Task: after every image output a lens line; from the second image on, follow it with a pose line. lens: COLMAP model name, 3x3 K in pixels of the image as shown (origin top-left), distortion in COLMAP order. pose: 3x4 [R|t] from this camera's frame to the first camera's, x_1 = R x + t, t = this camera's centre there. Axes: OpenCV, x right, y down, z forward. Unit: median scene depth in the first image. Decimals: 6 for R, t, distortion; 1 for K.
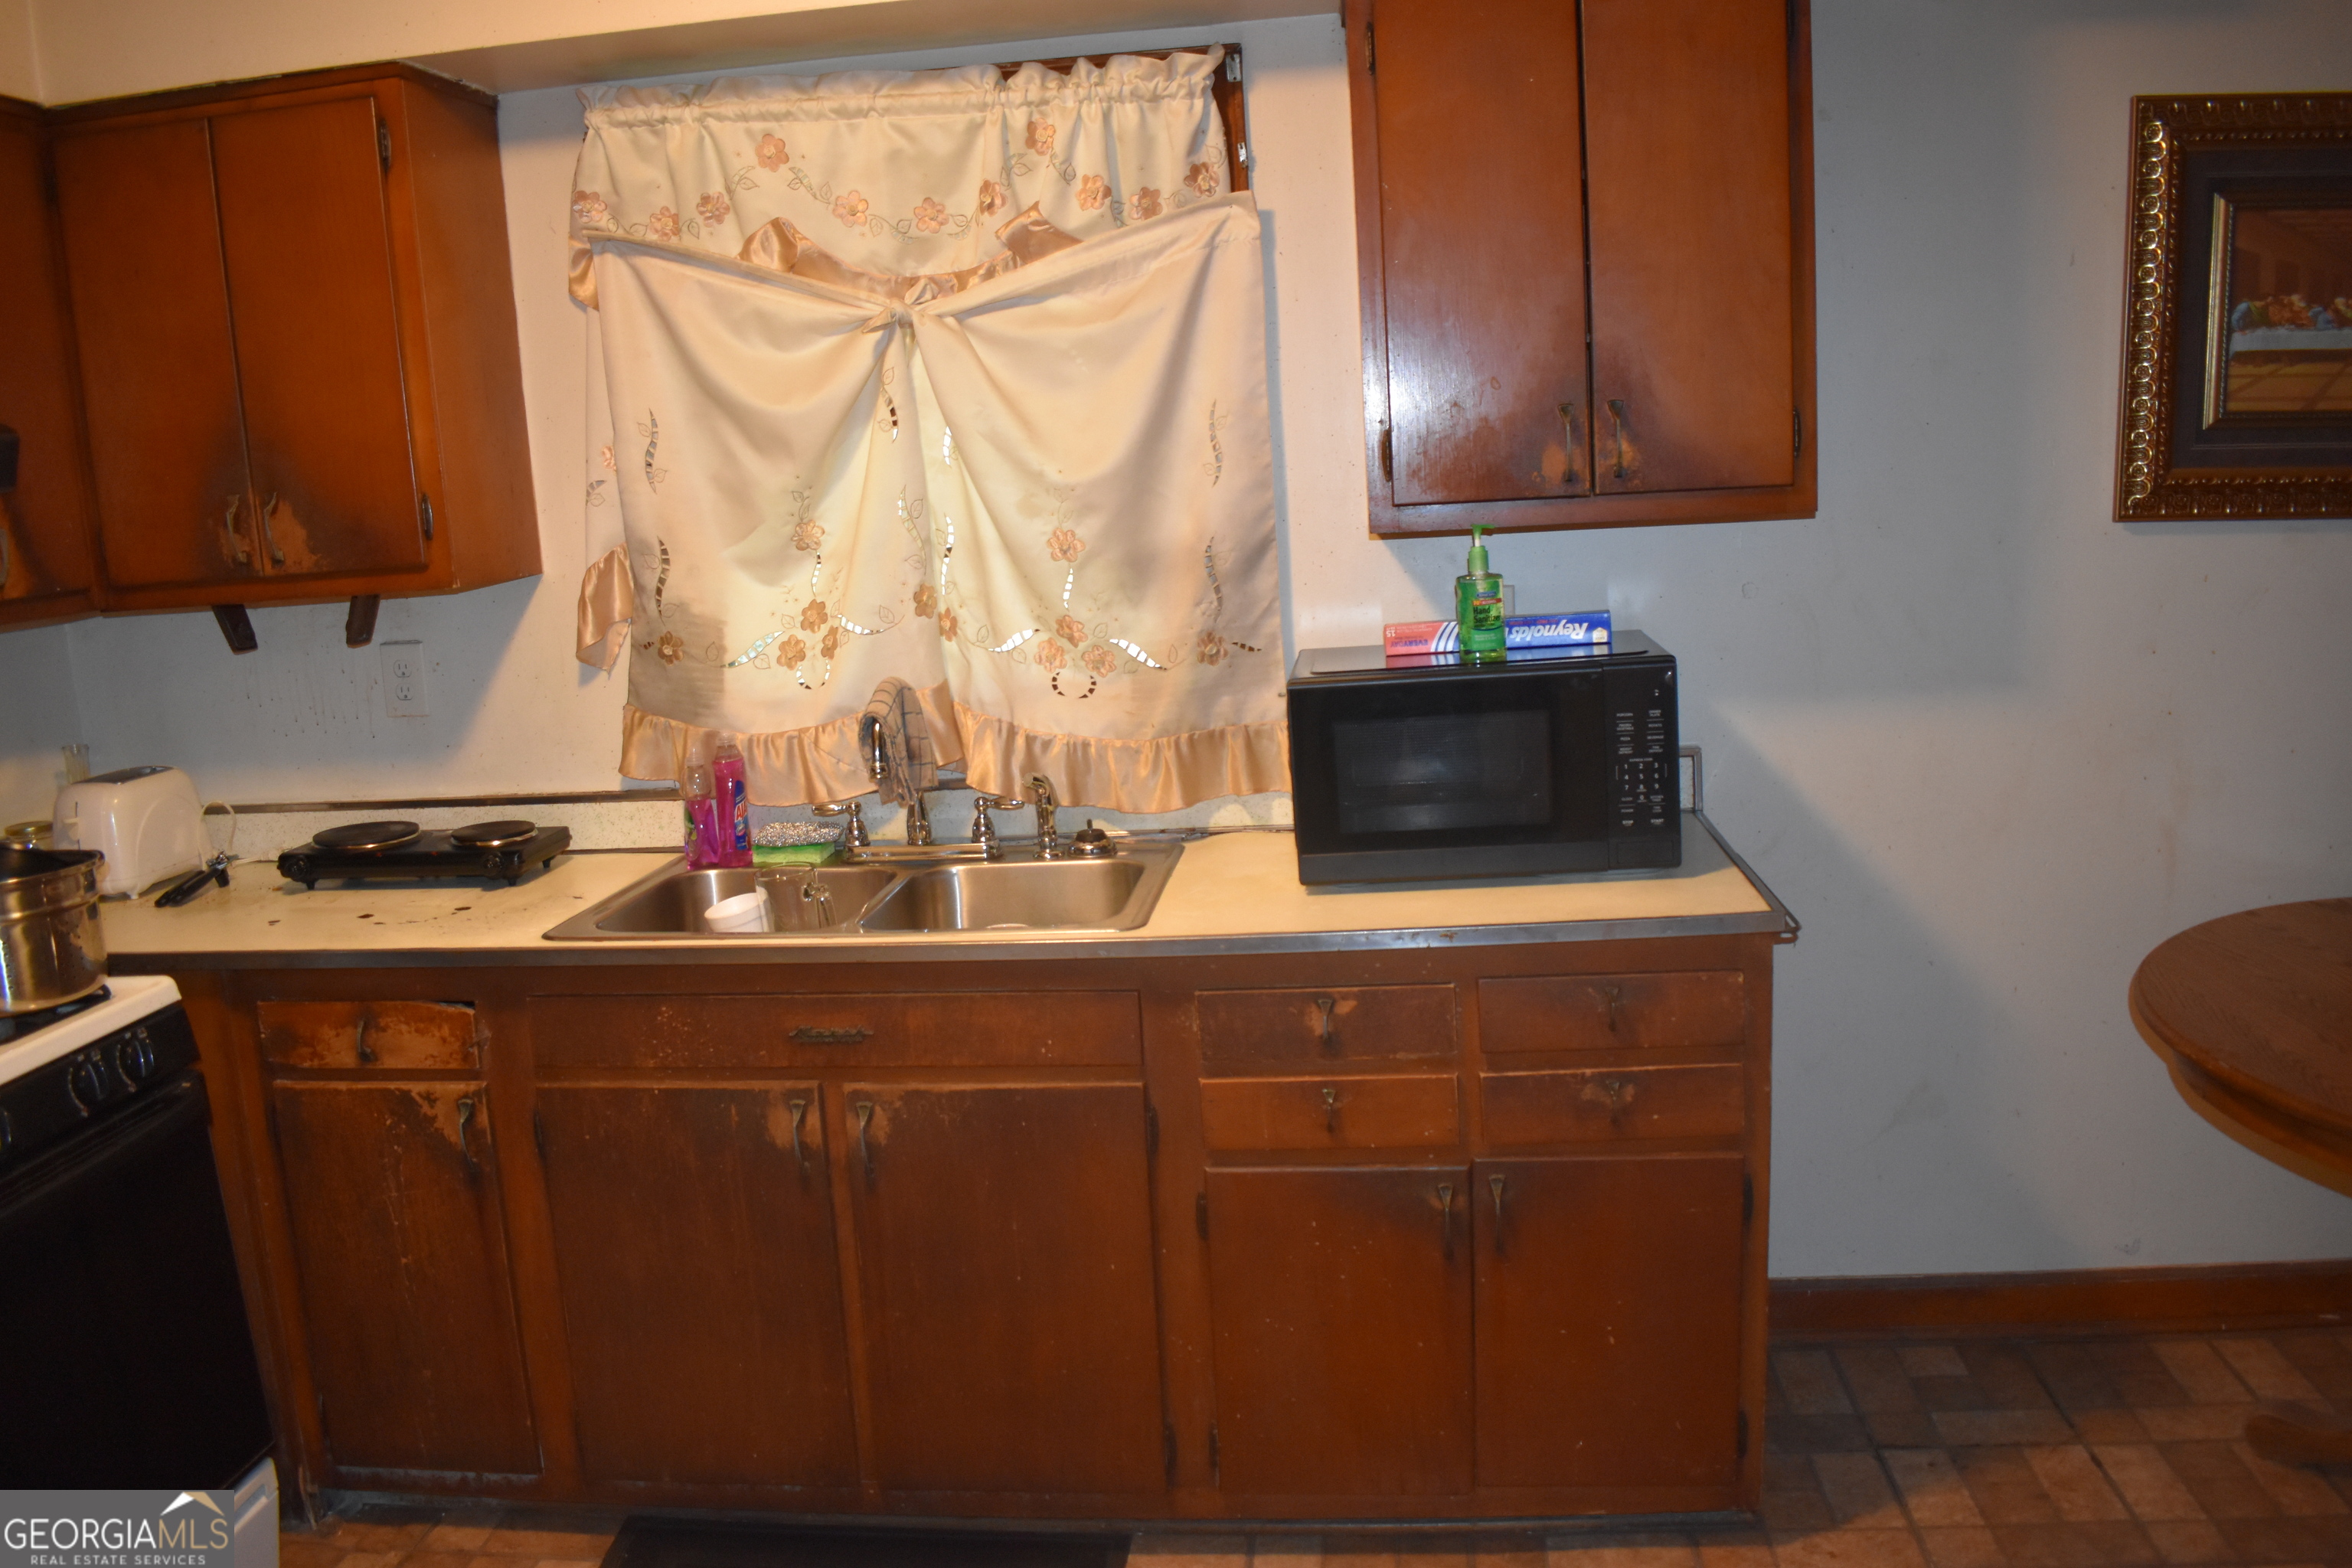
lens RADIAL K [[1819.7, 0, 1172.4], [0, 1819.7, 767.5], [0, 0, 1]] dist [-0.093922, 0.001863]
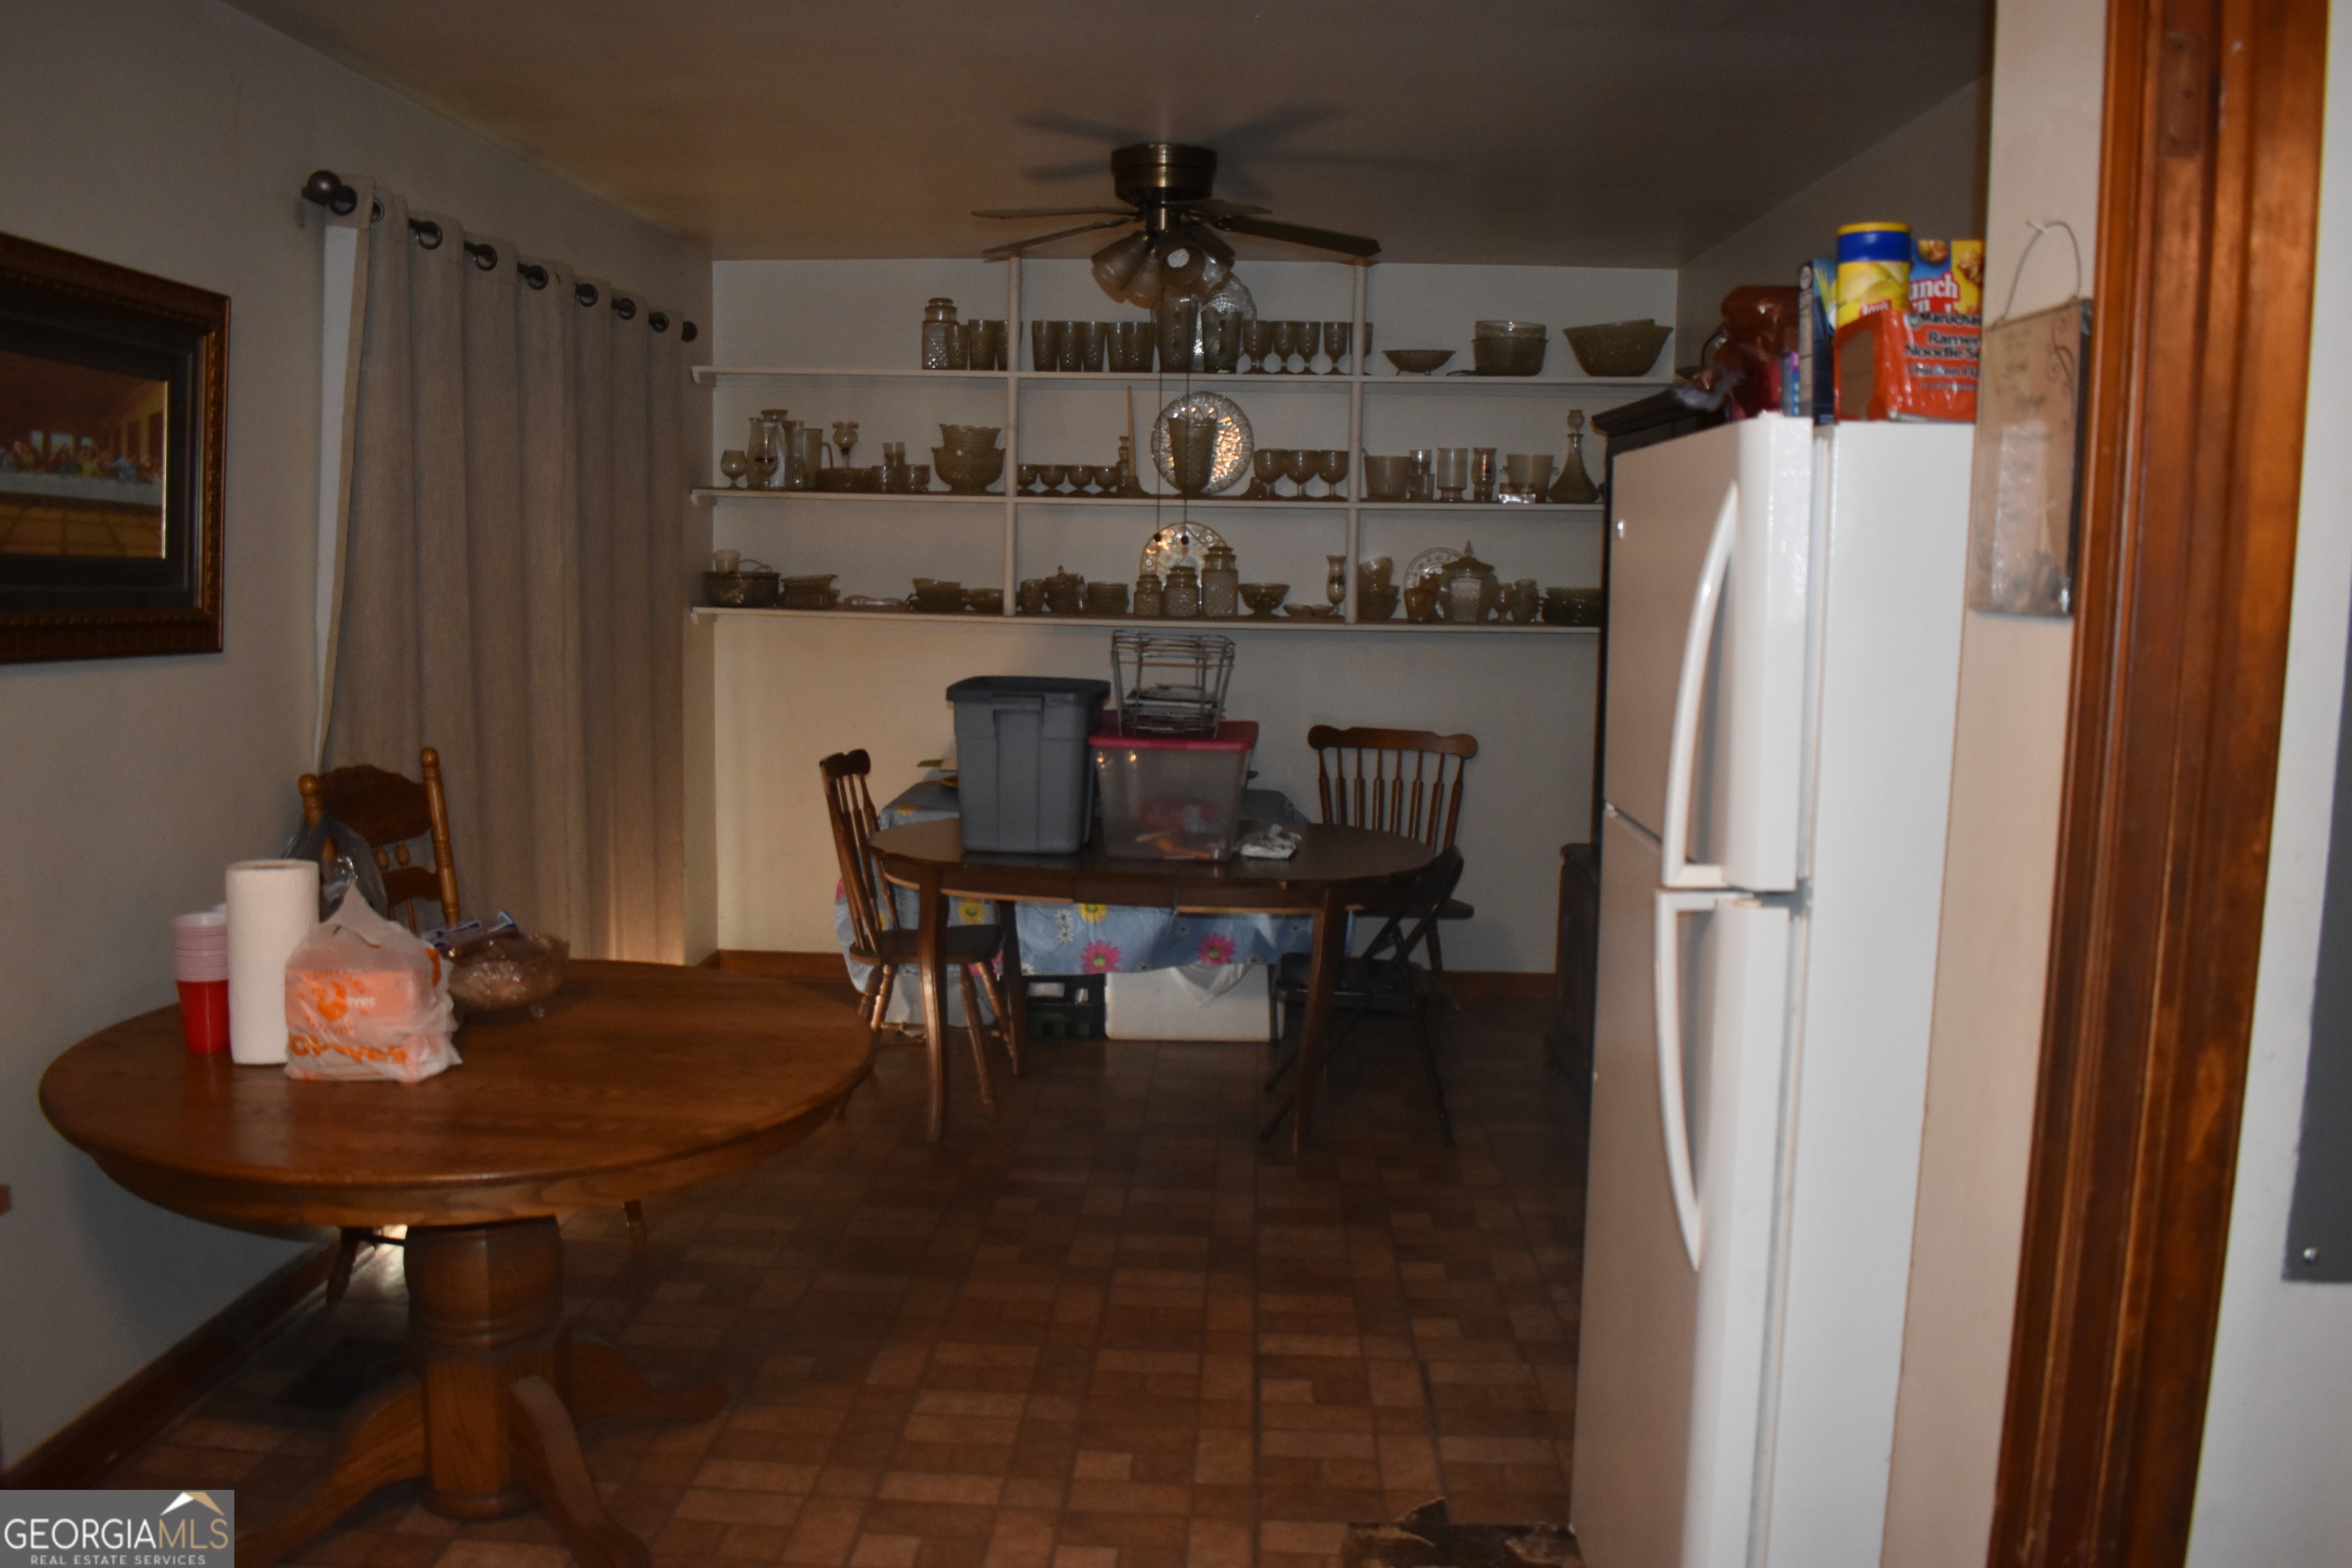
lens RADIAL K [[1819.7, 0, 1172.4], [0, 1819.7, 767.5], [0, 0, 1]] dist [-0.093922, 0.001863]
pose [[-0.066976, -0.056964, 0.996127, -0.369827], [0.159338, 0.984945, 0.067038, -0.047358], [-0.984950, 0.163211, -0.056891, 0.426697]]
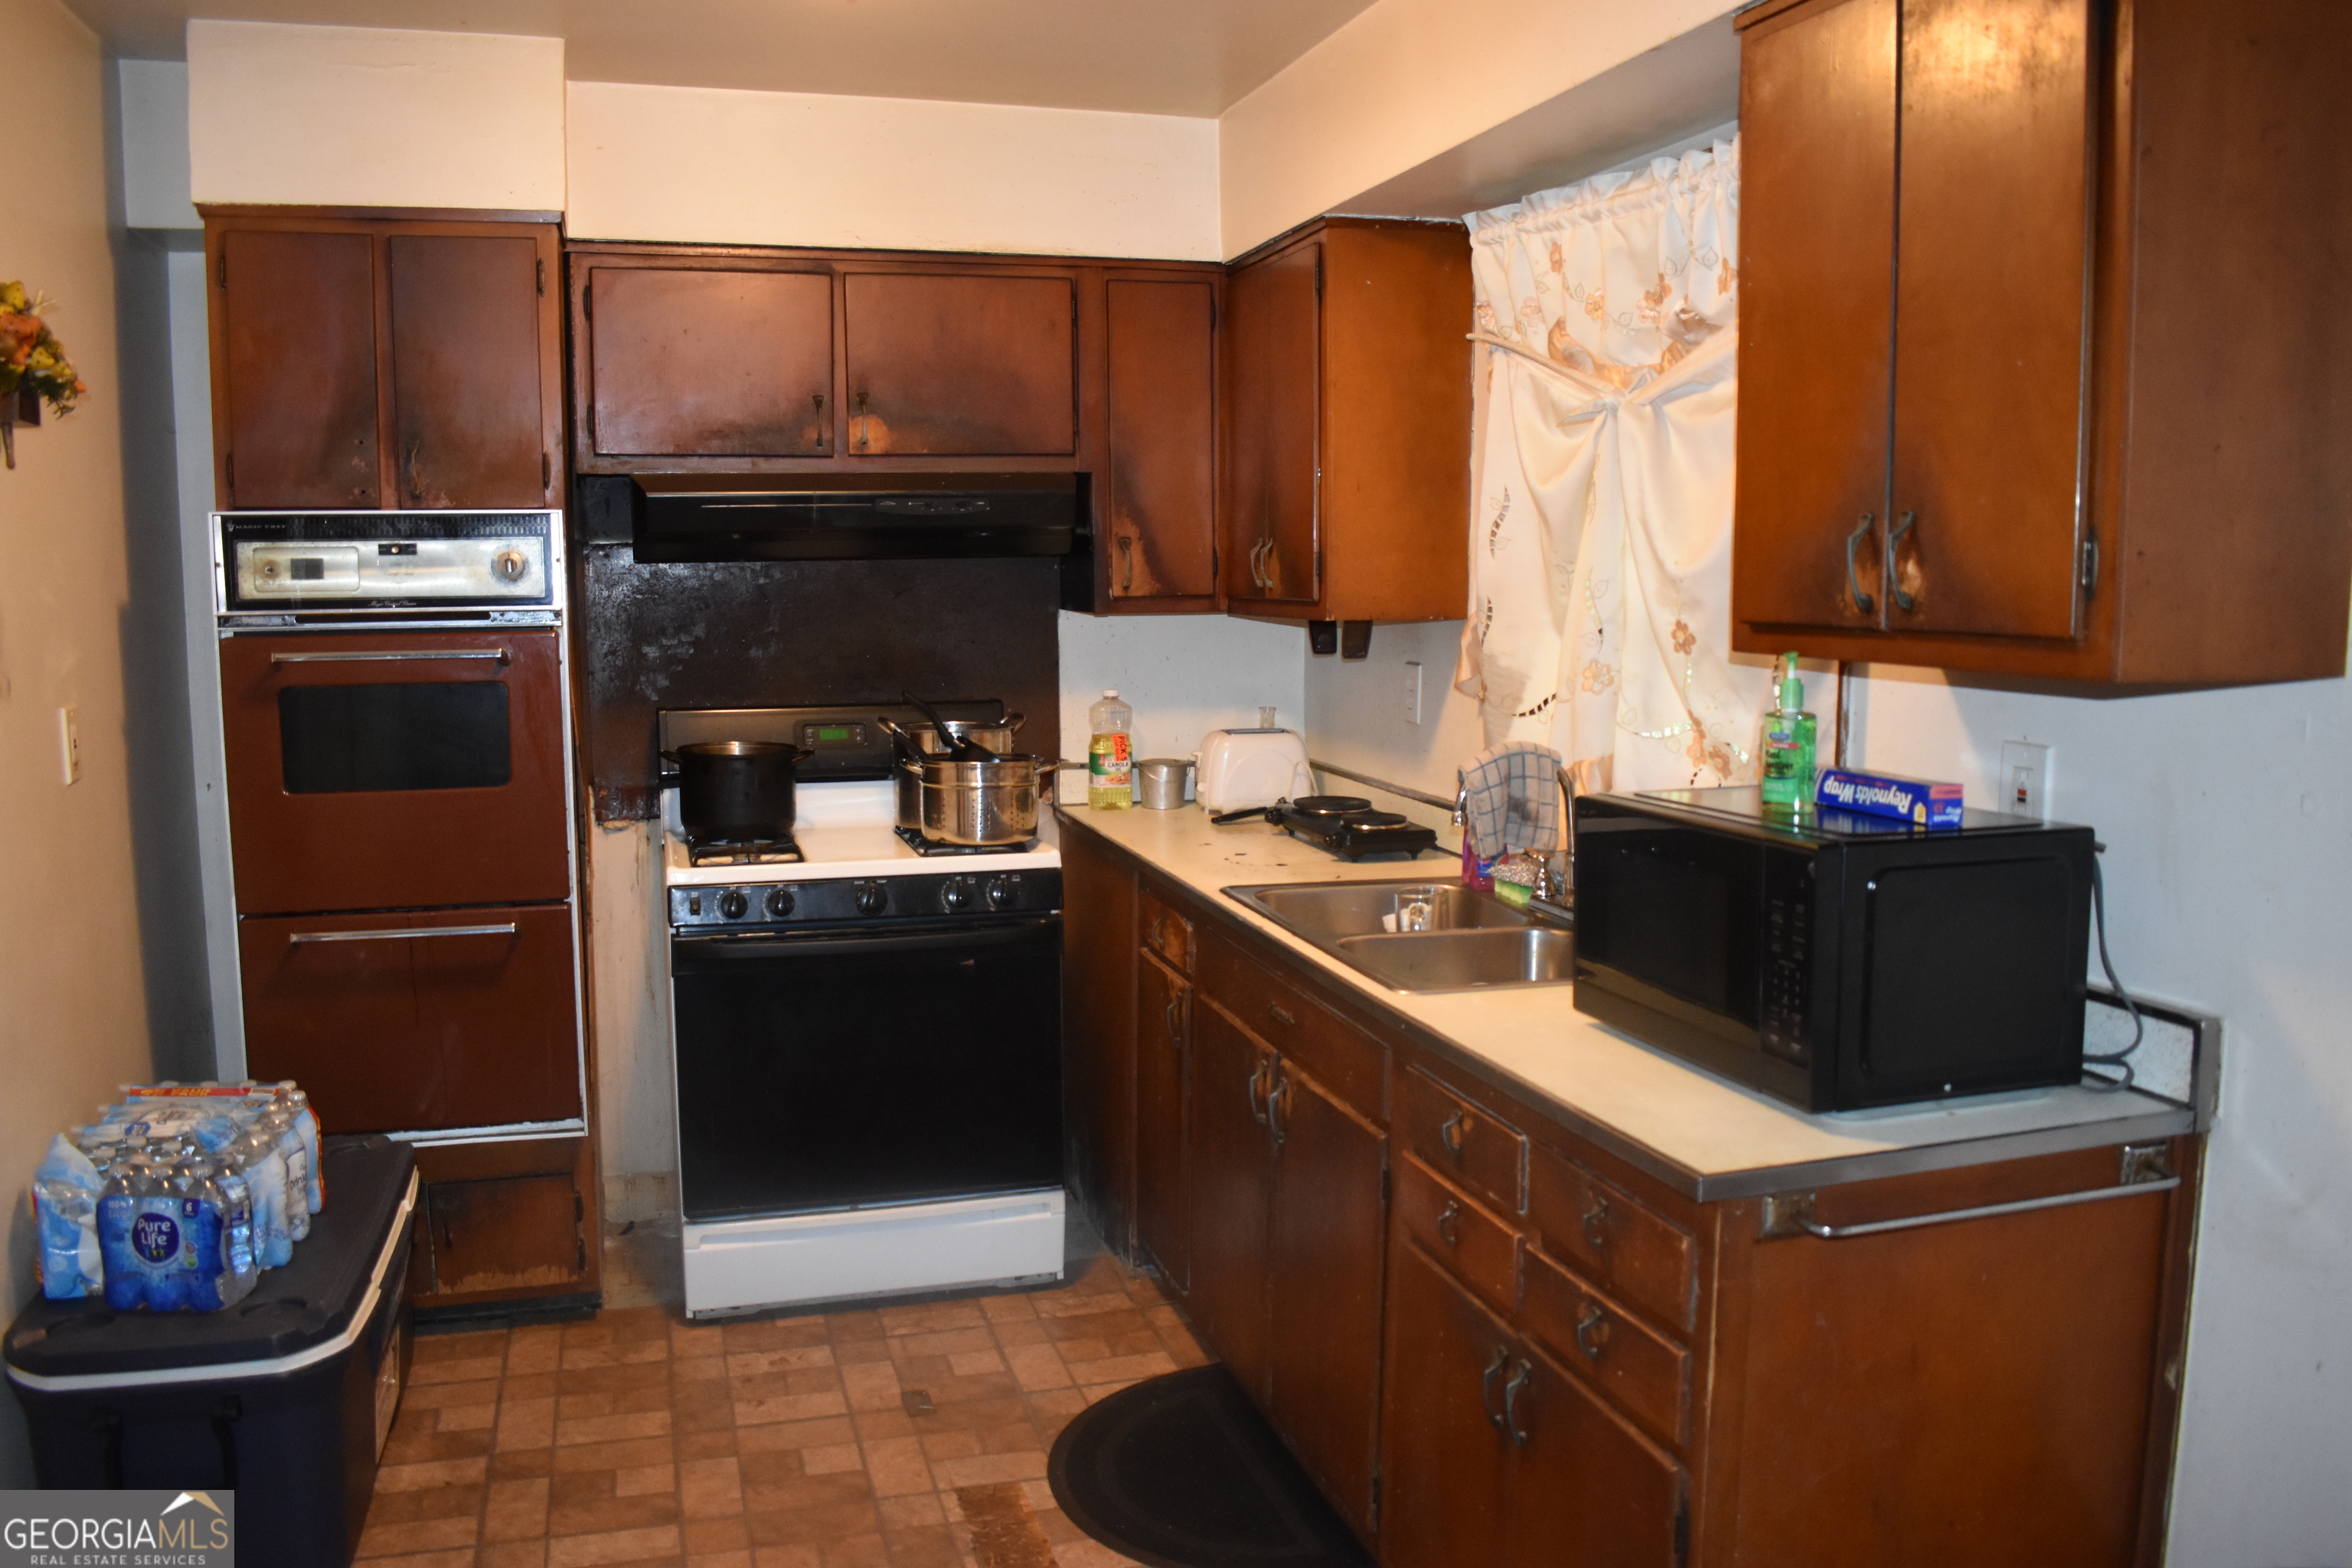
lens RADIAL K [[1819.7, 0, 1172.4], [0, 1819.7, 767.5], [0, 0, 1]] dist [-0.093922, 0.001863]
pose [[0.392029, 0.160478, -0.905848, 0.778173], [-0.178542, 0.979218, 0.096207, -0.105851], [0.902461, 0.124016, 0.412534, 0.387369]]
